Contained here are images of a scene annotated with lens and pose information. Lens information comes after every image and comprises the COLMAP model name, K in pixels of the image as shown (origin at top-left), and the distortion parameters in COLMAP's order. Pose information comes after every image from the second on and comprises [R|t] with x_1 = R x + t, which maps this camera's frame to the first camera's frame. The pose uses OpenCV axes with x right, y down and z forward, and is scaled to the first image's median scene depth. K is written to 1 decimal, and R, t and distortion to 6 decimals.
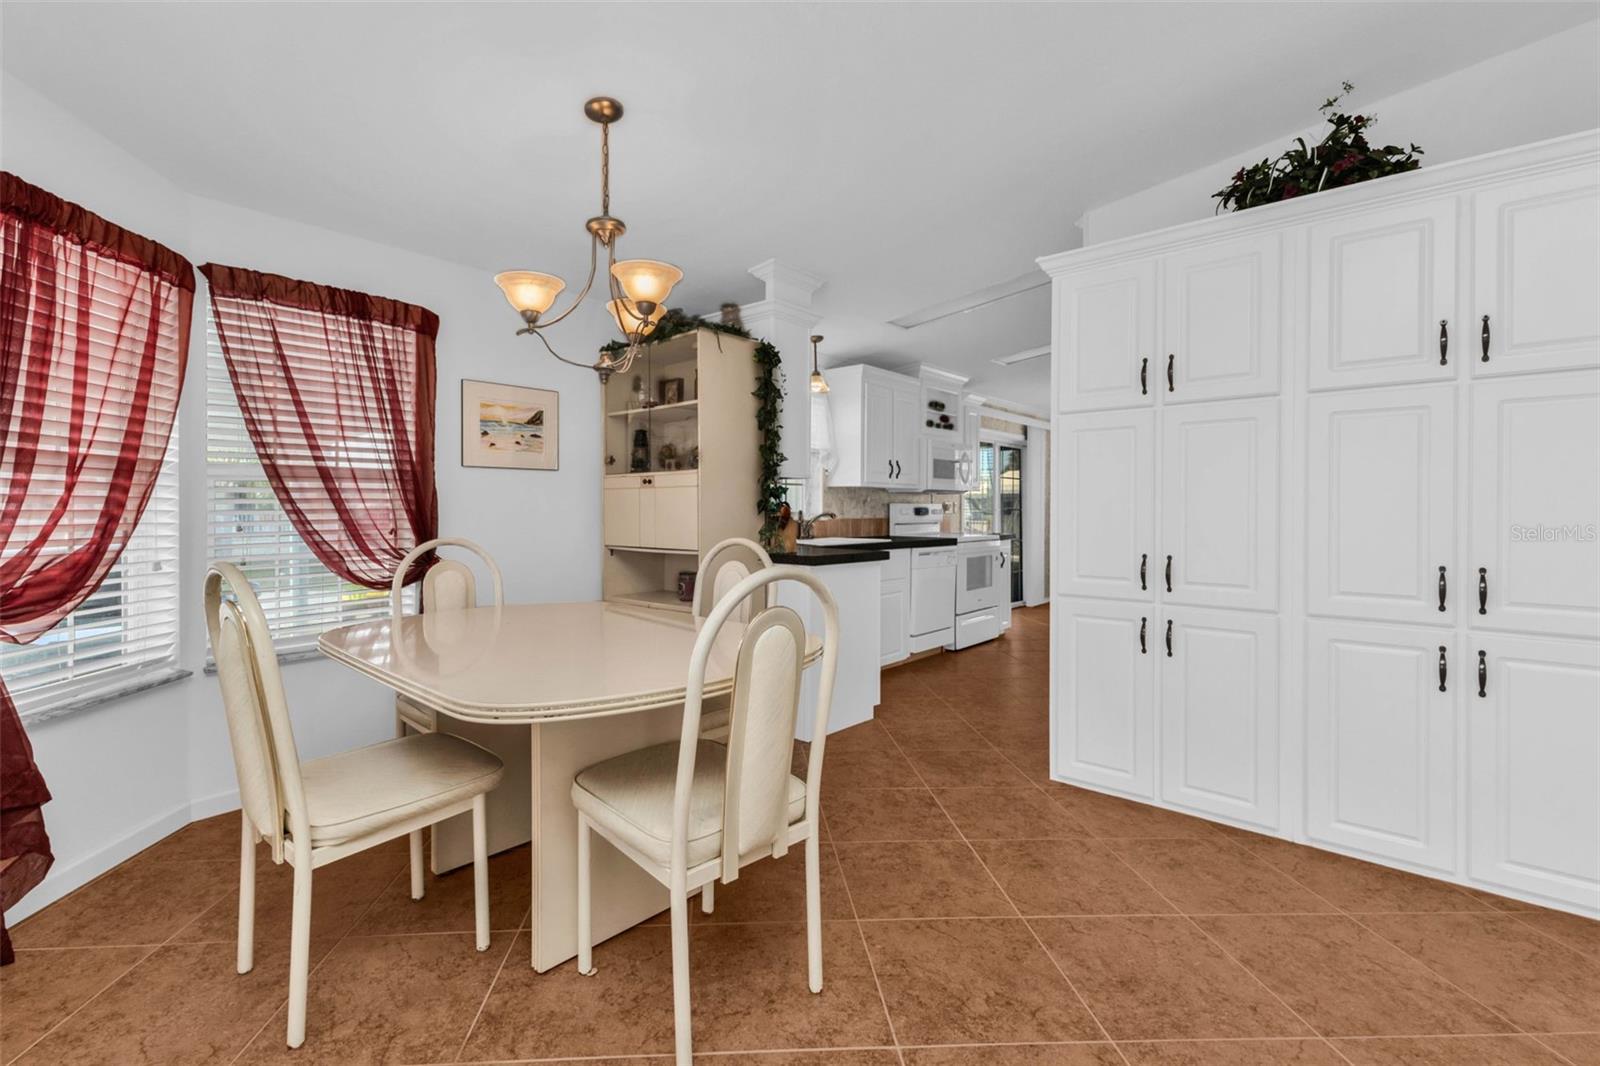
lens RADIAL K [[709.3, 0, 749.3], [0, 709.3, 520.8], [0, 0, 1]] dist [0.011615, -0.000454]
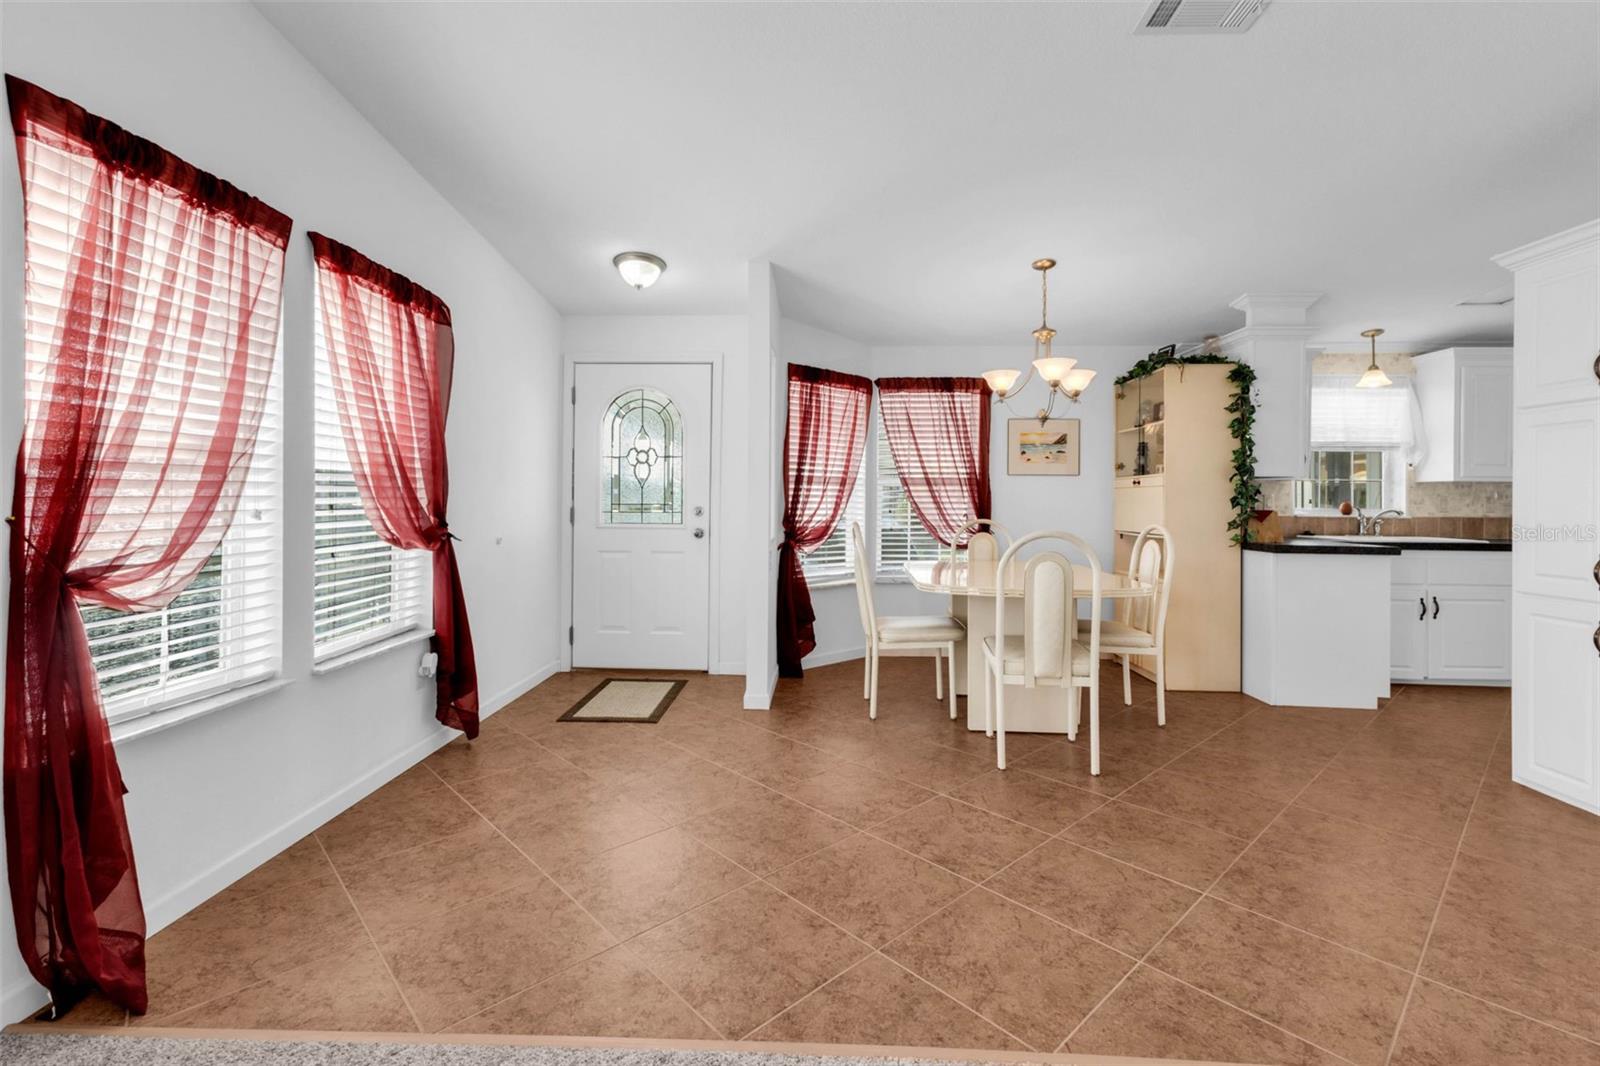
lens RADIAL K [[709.3, 0, 792.4], [0, 709.3, 508.9], [0, 0, 1]] dist [0.011615, -0.000454]
pose [[0.650543, 0.011736, -0.759379, 0.522513], [-0.020935, 0.999778, -0.002483, 0.011893], [0.759181, 0.017513, 0.650644, -0.404888]]
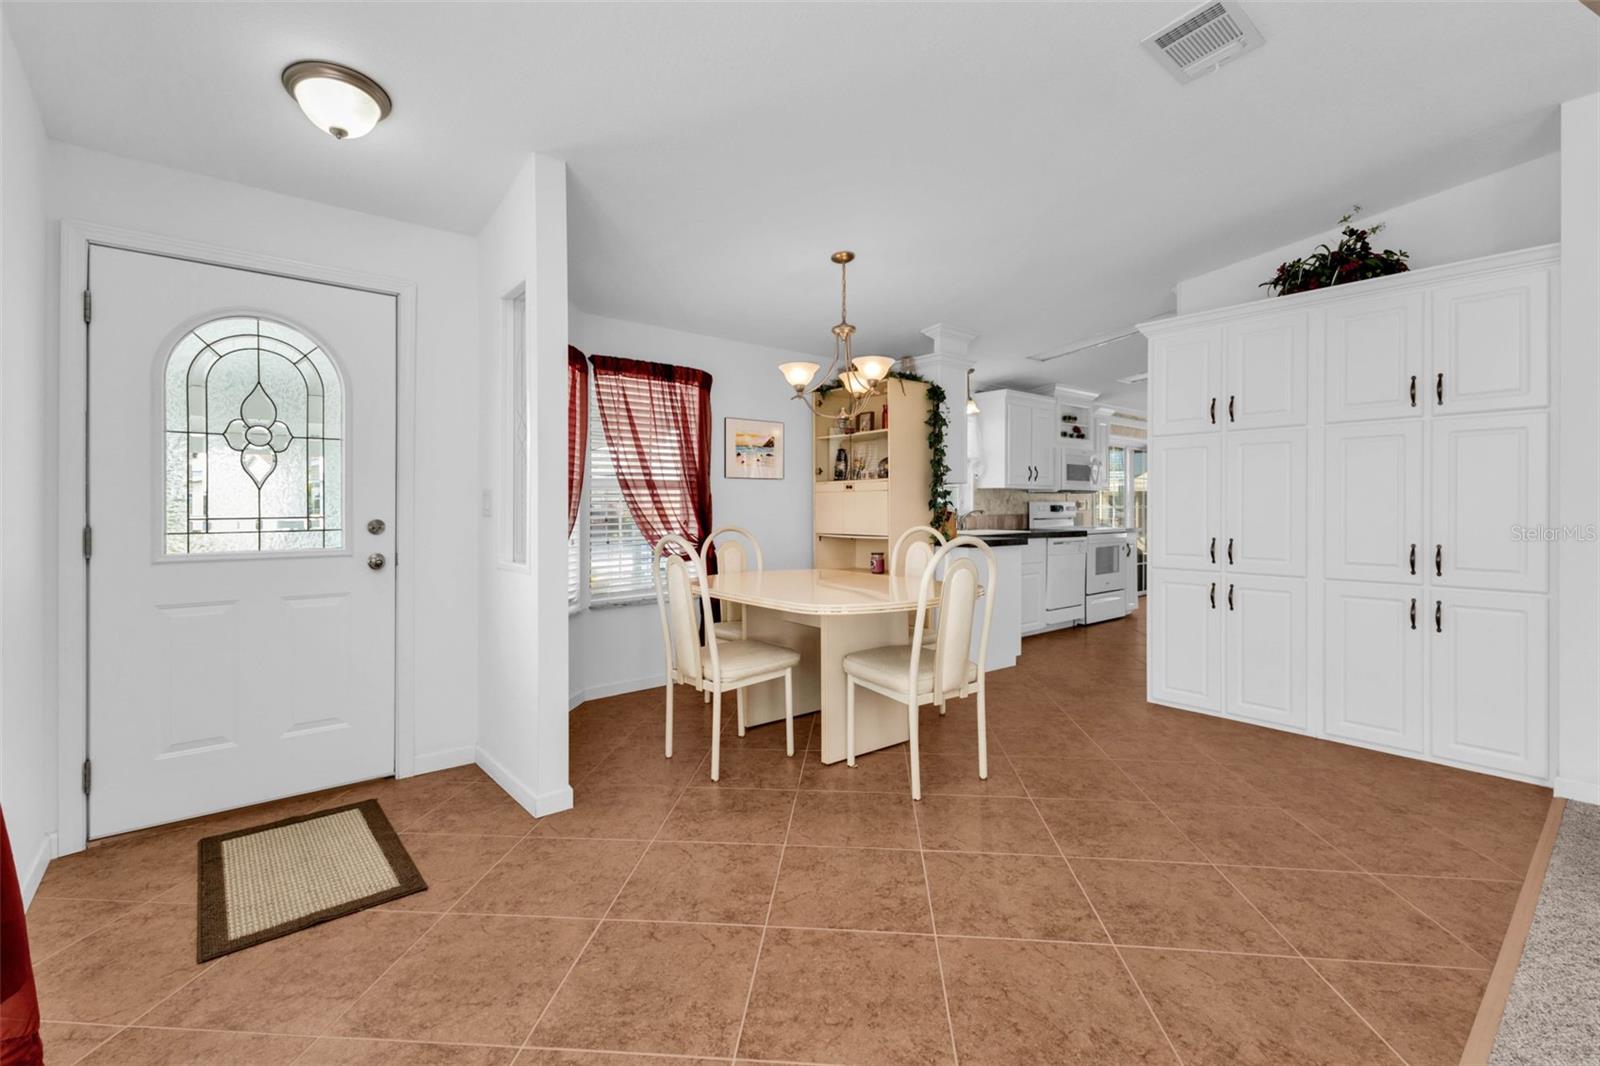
lens RADIAL K [[709.3, 0, 801.0], [0, 709.3, 513.7], [0, 0, 1]] dist [0.011615, -0.000454]
pose [[0.992991, -0.000317, -0.118193, -0.082208], [-0.000352, 0.999984, -0.005640, 0.006187], [0.118193, 0.005642, 0.992975, -0.452156]]
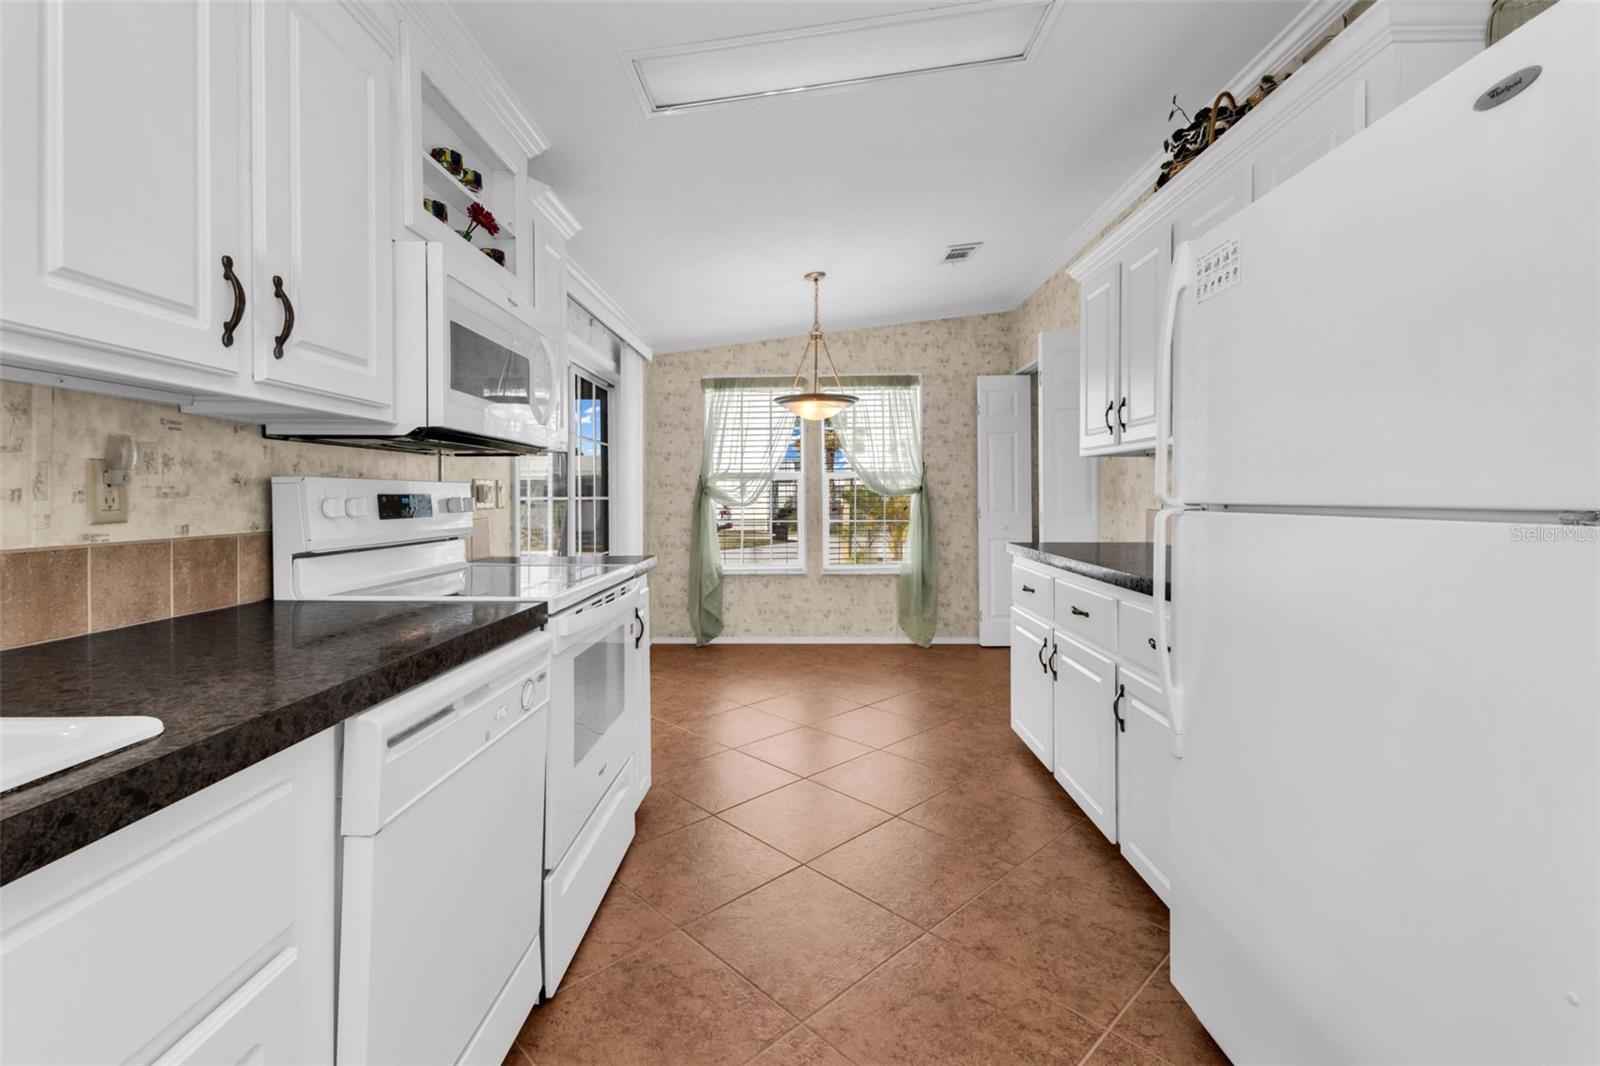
lens RADIAL K [[709.3, 0, 813.3], [0, 709.3, 498.0], [0, 0, 1]] dist [0.011615, -0.000454]
pose [[0.730285, -0.001986, 0.683140, 0.324117], [0.010375, 0.999913, -0.008184, -0.024200], [-0.683064, 0.013064, 0.730242, 1.321689]]
